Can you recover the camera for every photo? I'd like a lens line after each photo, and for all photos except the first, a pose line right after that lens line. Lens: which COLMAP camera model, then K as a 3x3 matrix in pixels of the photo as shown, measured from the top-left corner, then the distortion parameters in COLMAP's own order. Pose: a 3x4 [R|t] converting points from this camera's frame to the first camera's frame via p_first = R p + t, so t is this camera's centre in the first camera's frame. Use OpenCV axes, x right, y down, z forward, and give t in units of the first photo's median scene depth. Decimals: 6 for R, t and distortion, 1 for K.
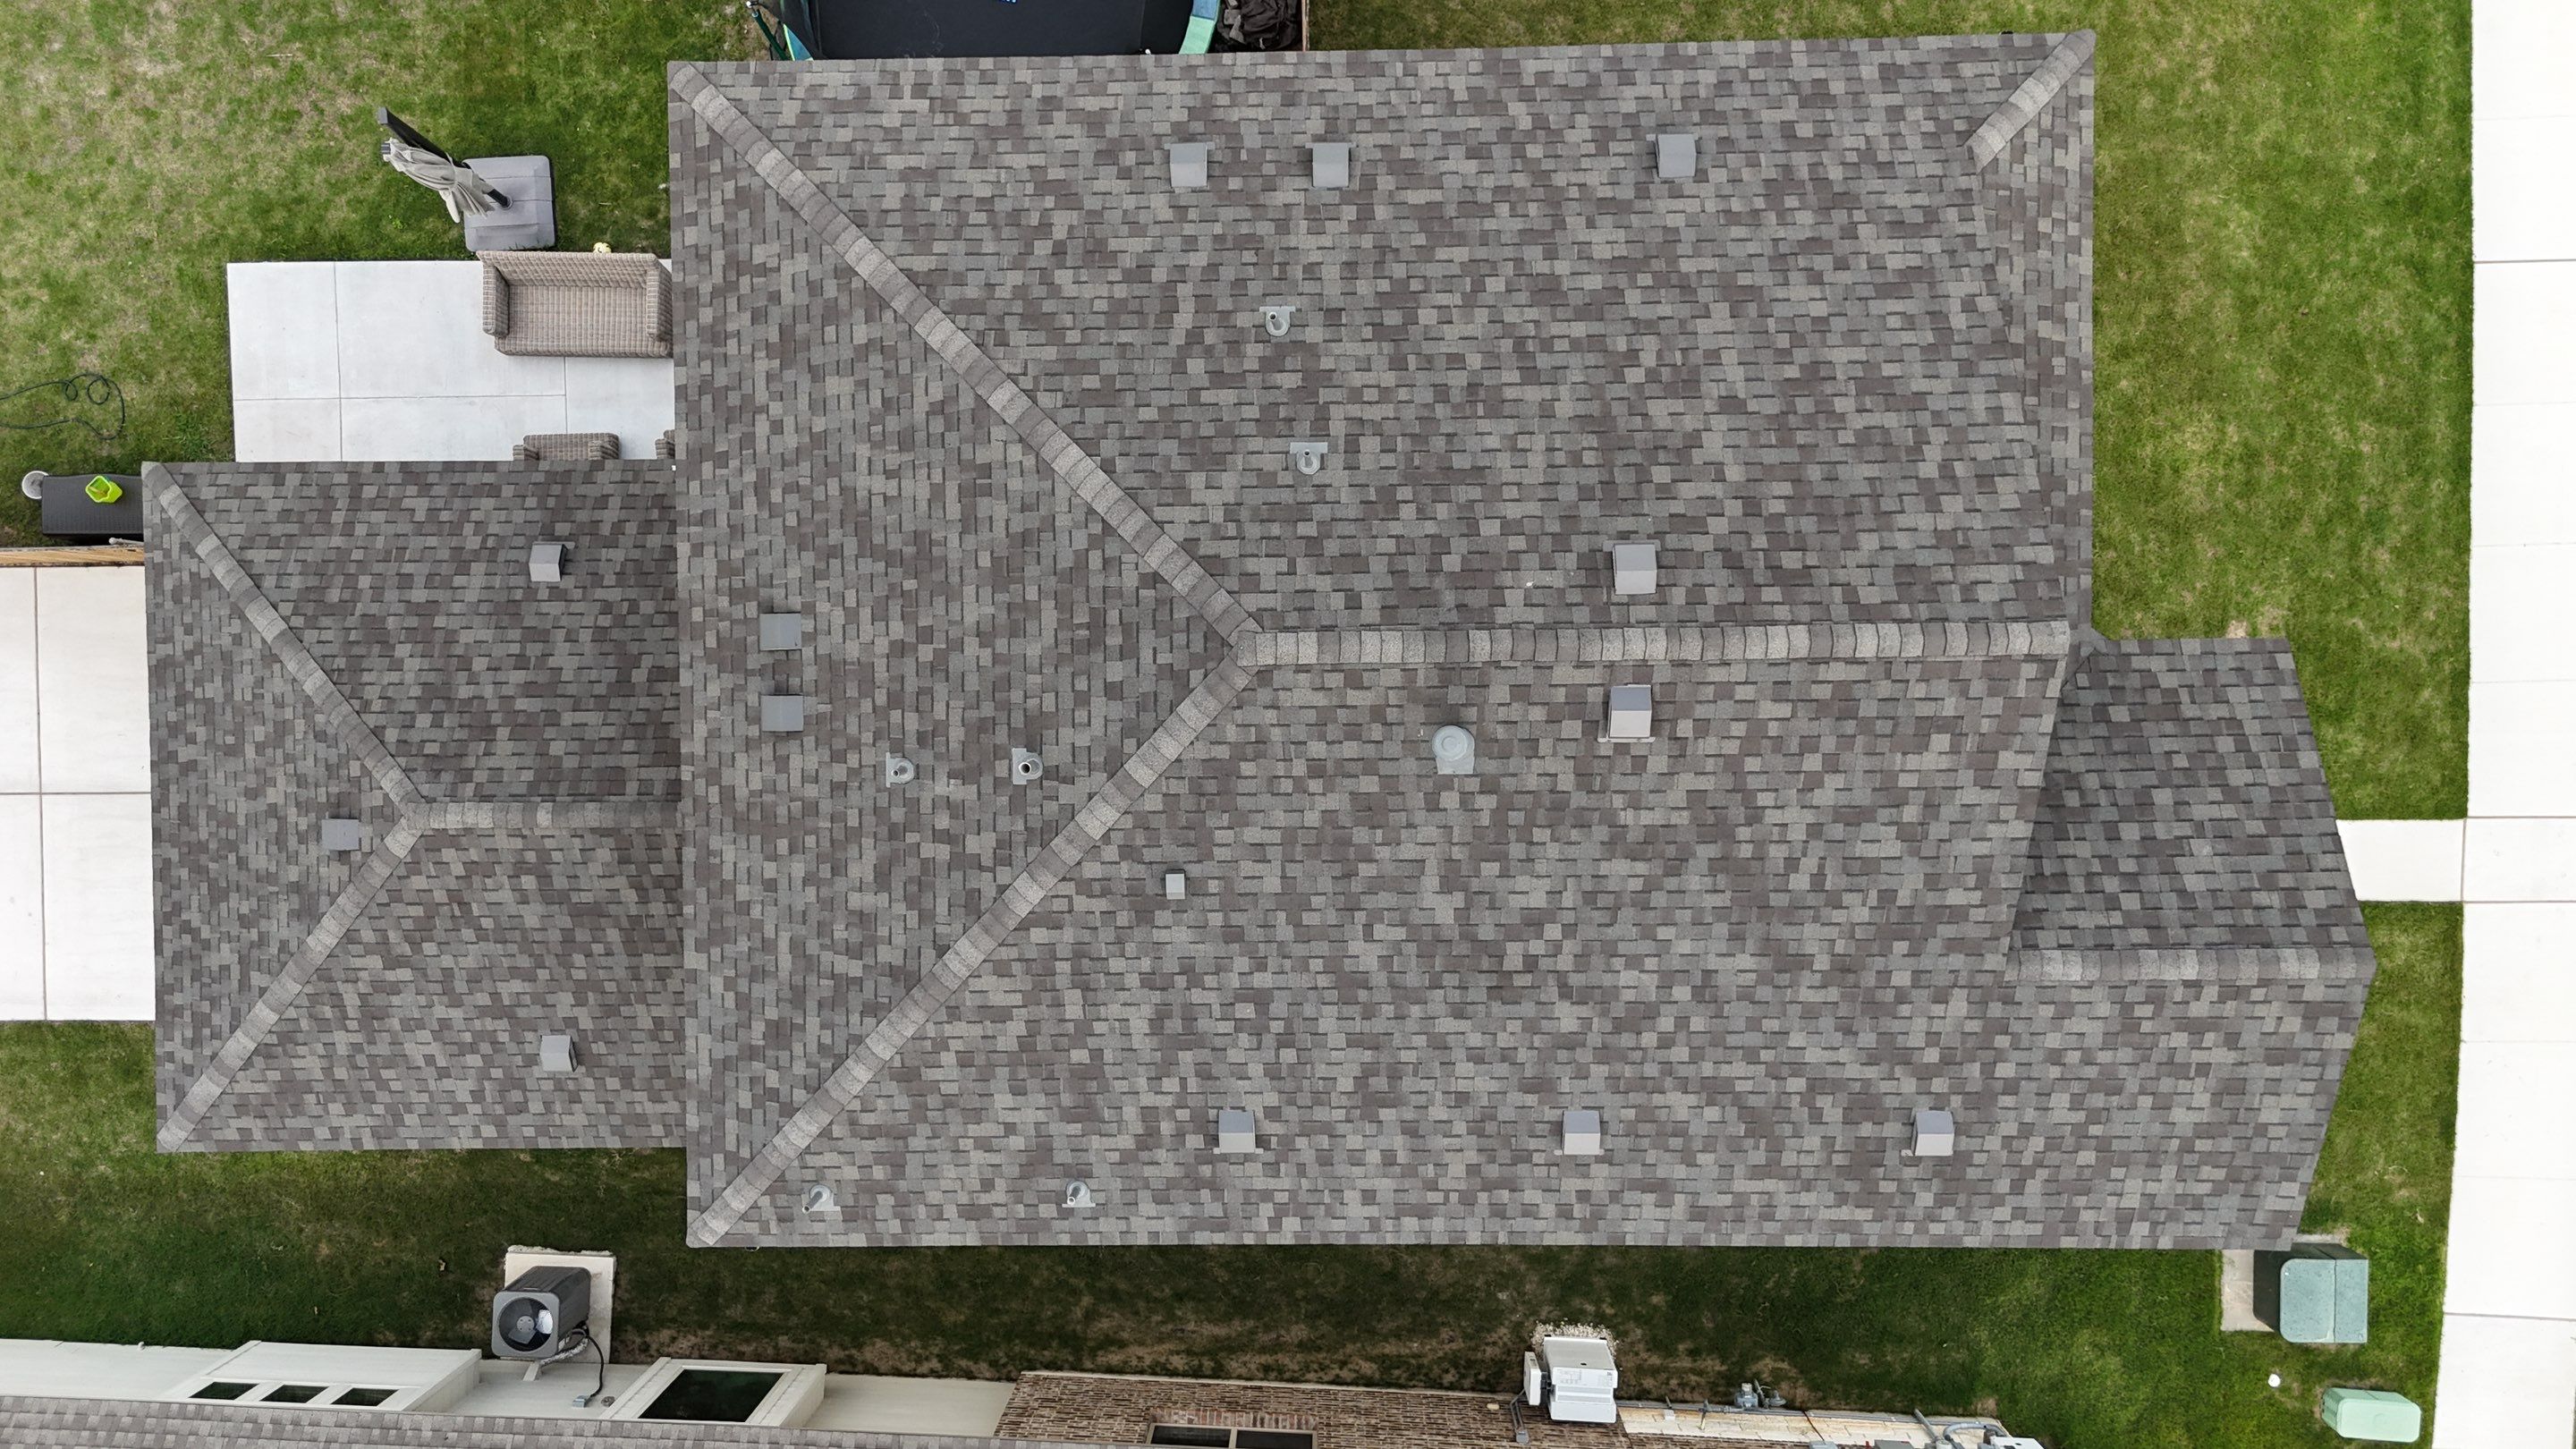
lens RADIAL K [[1897.5, 0, 1278.1], [0, 1897.5, 728.5], [0, 0, 1]] dist [0.084139, -0.090439]
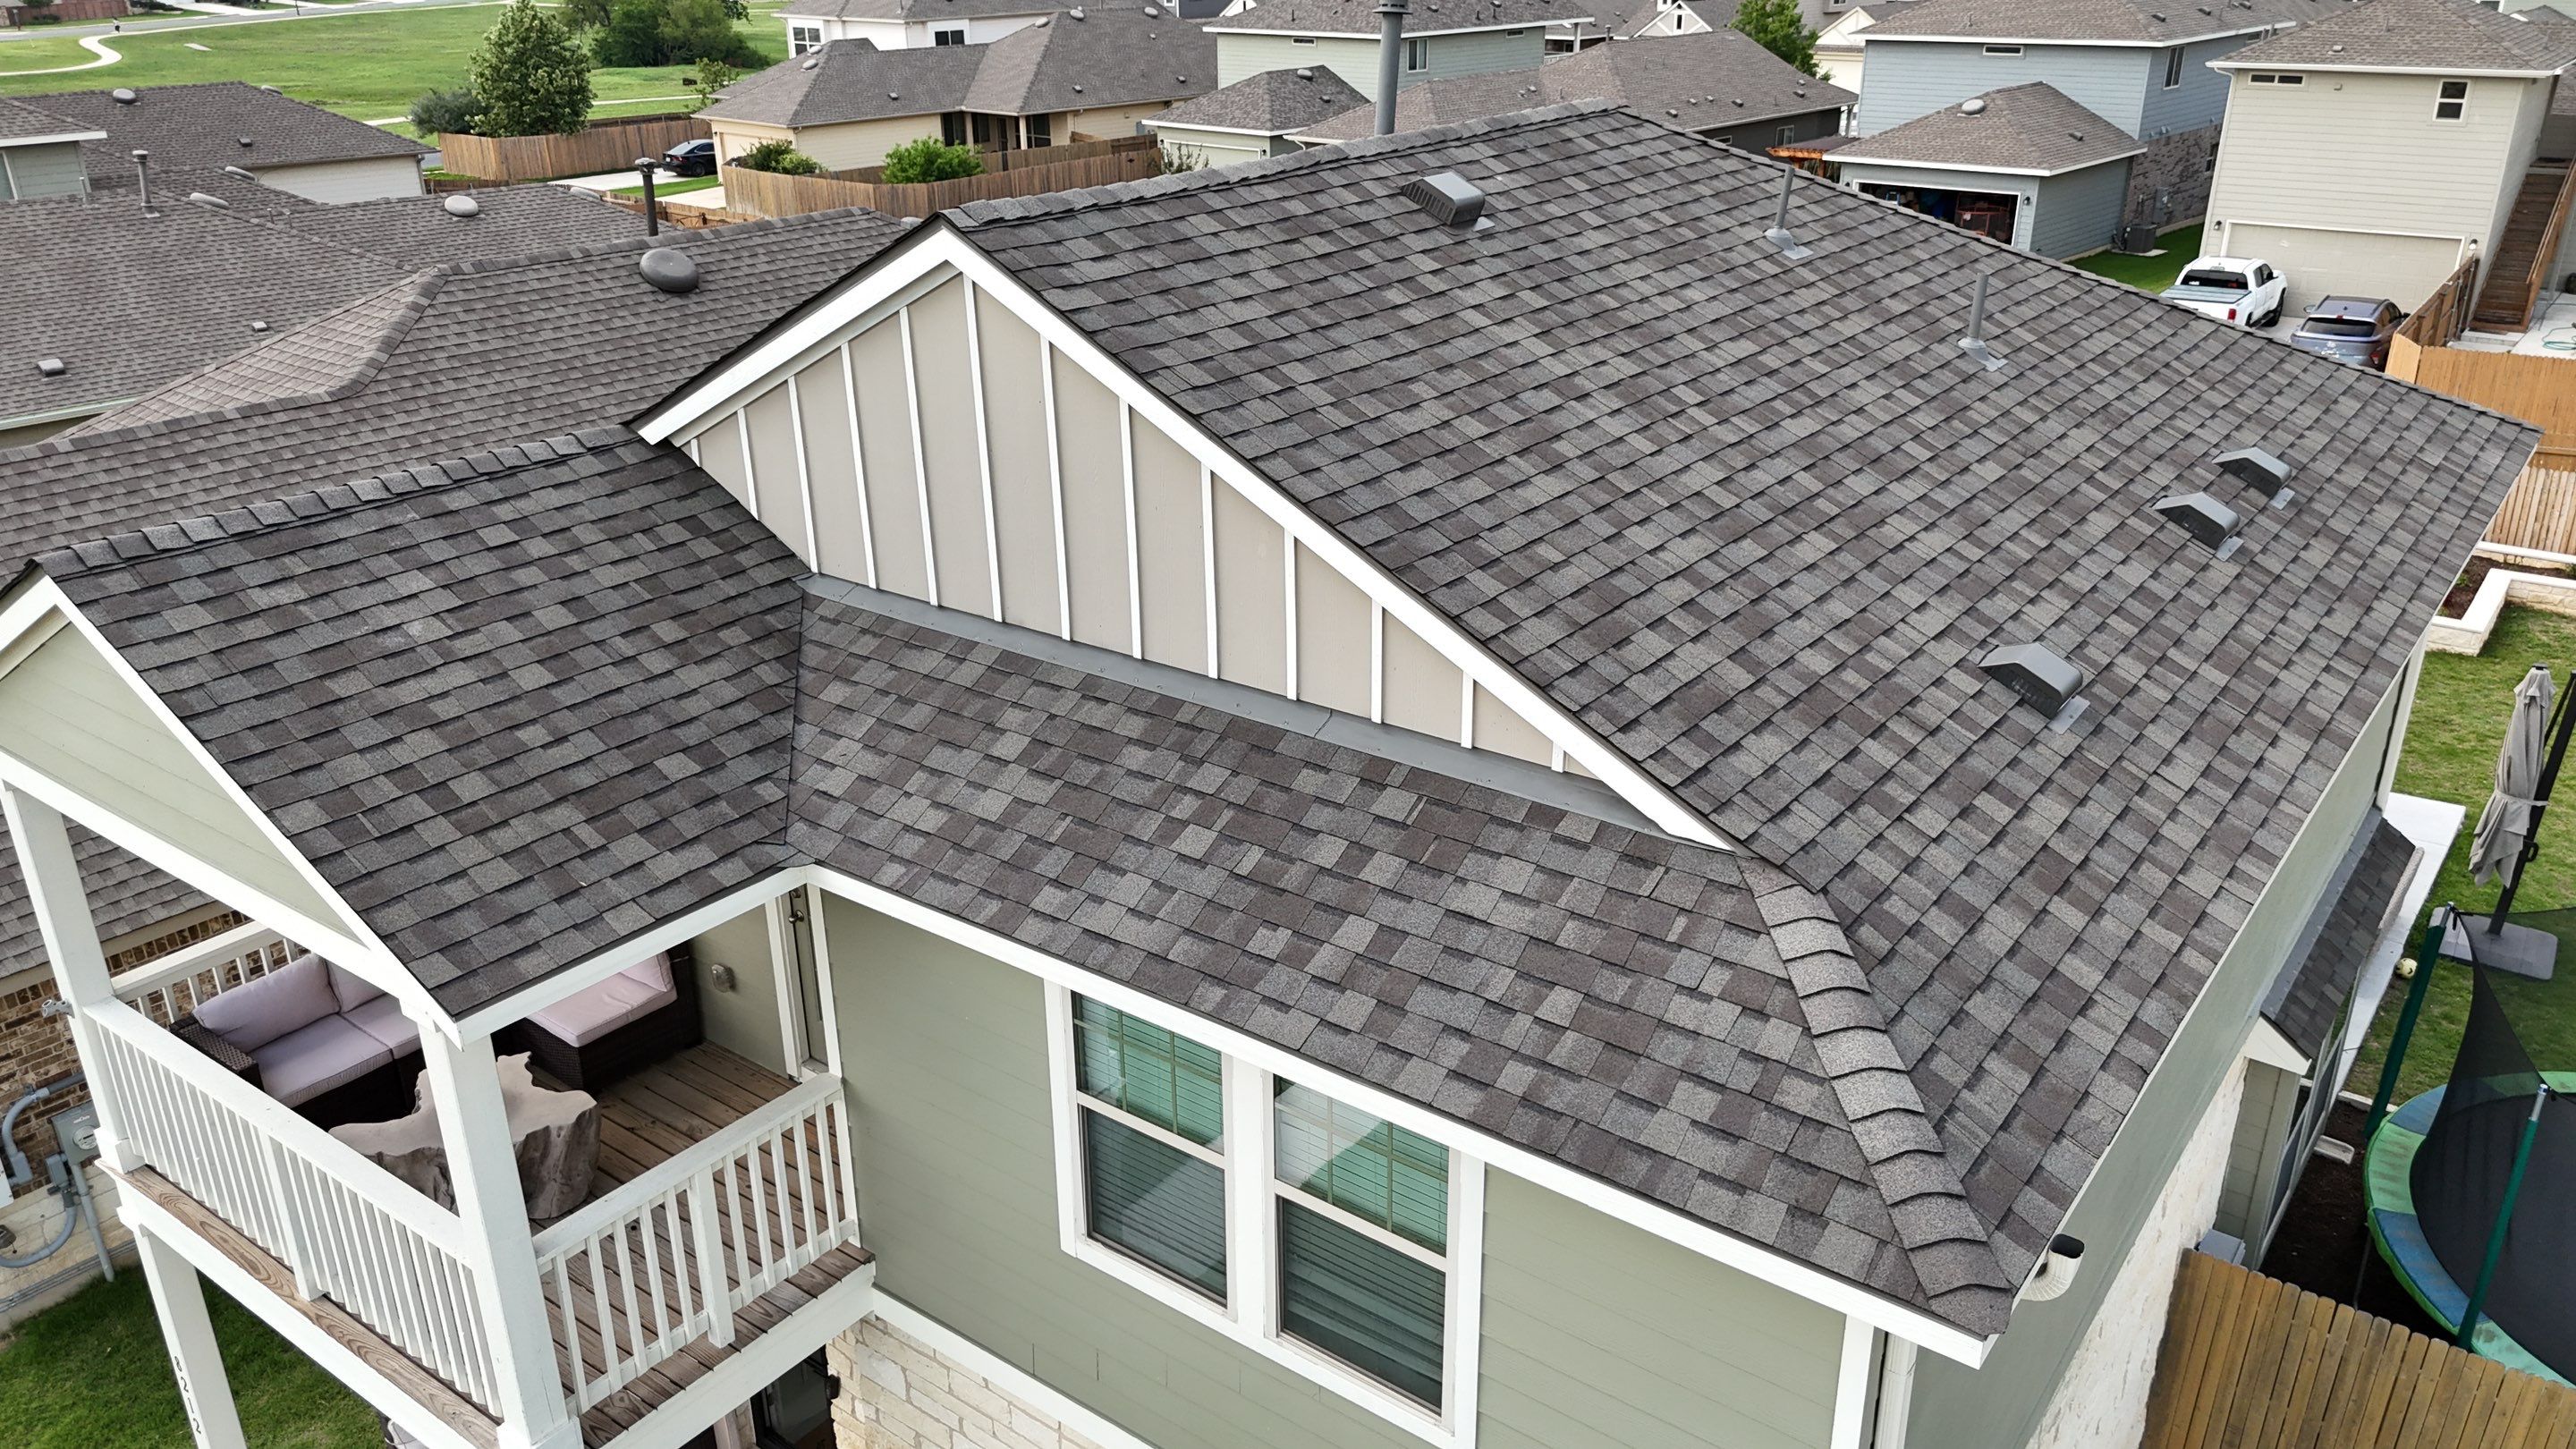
lens RADIAL K [[1907.6, 0, 1283.5], [0, 1907.6, 720.5], [0, 0, 1]] dist [0.078353, -0.085357]
pose [[-0.609772, 0.344139, -0.713965, 0.727839], [-0.792414, -0.246427, 0.557991, -0.441273], [0.016087, 0.906003, 0.422965, 0.791100]]
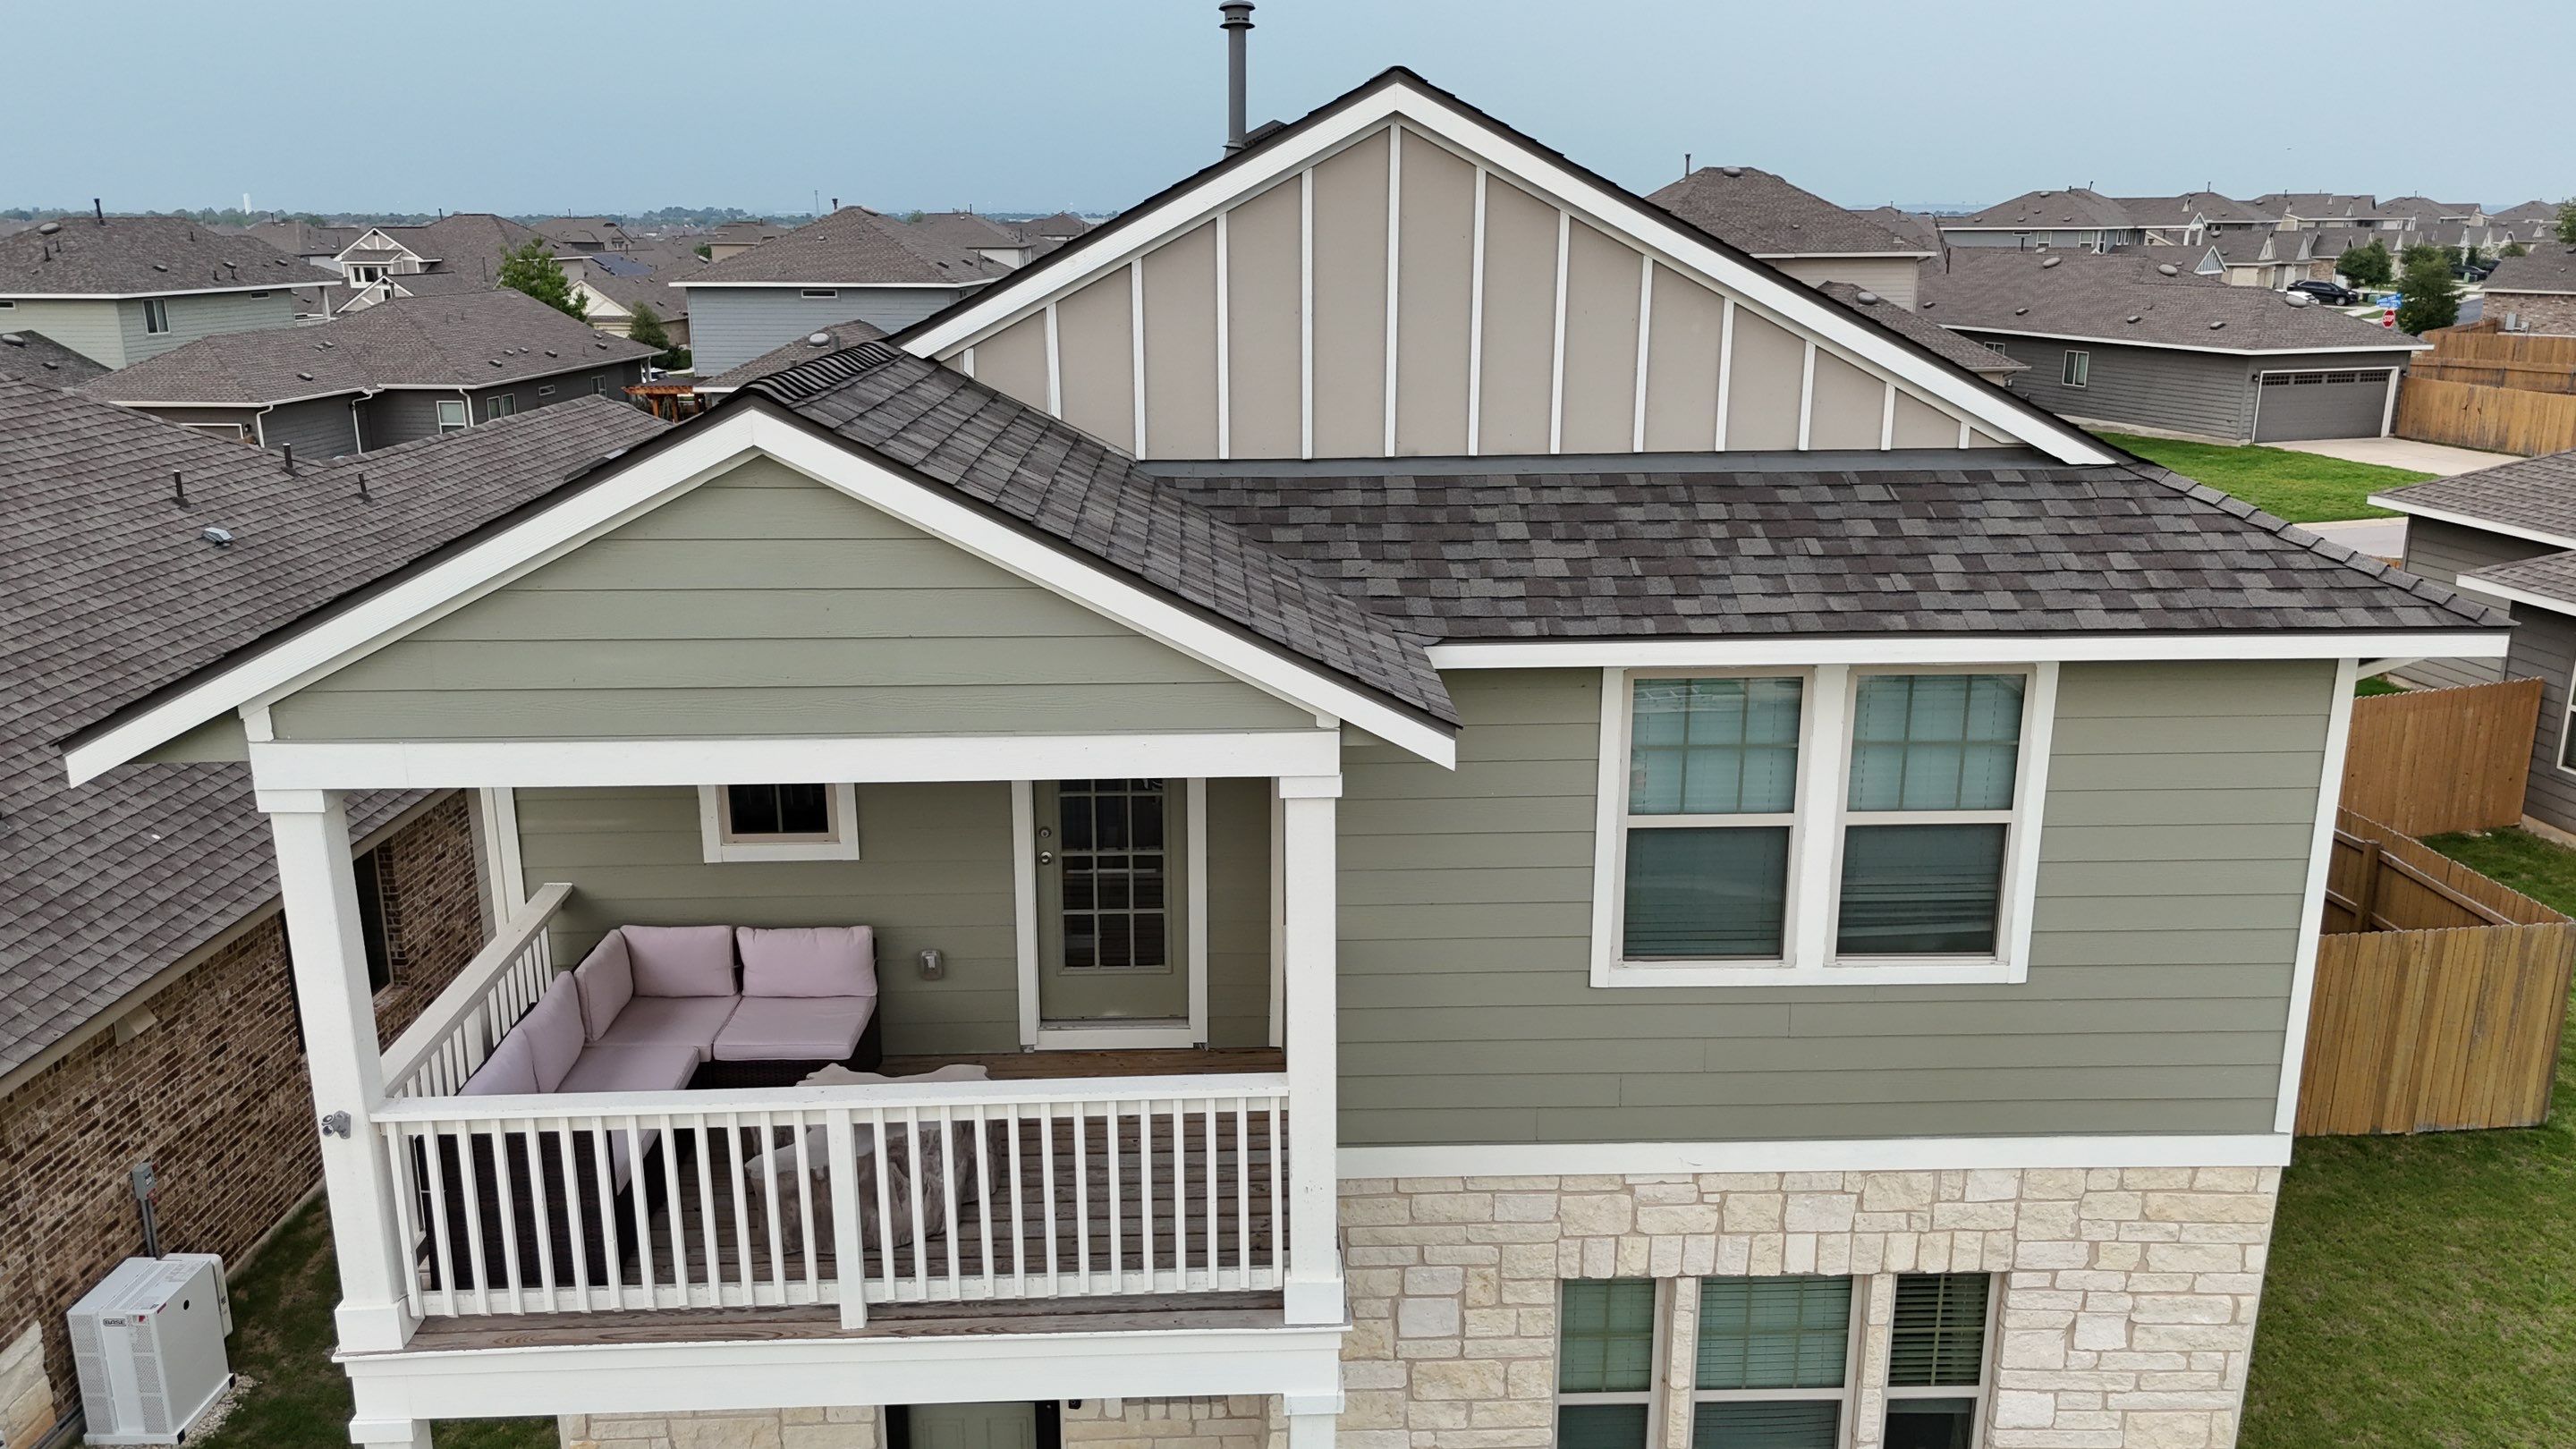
lens RADIAL K [[1897.5, 0, 1278.1], [0, 1897.5, 728.5], [0, 0, 1]] dist [0.084139, -0.090439]
pose [[0.024605, 0.290802, -0.956467, 0.988972], [-0.999540, -0.009793, -0.028690, 0.009556], [-0.017710, 0.956733, 0.290428, 0.909473]]
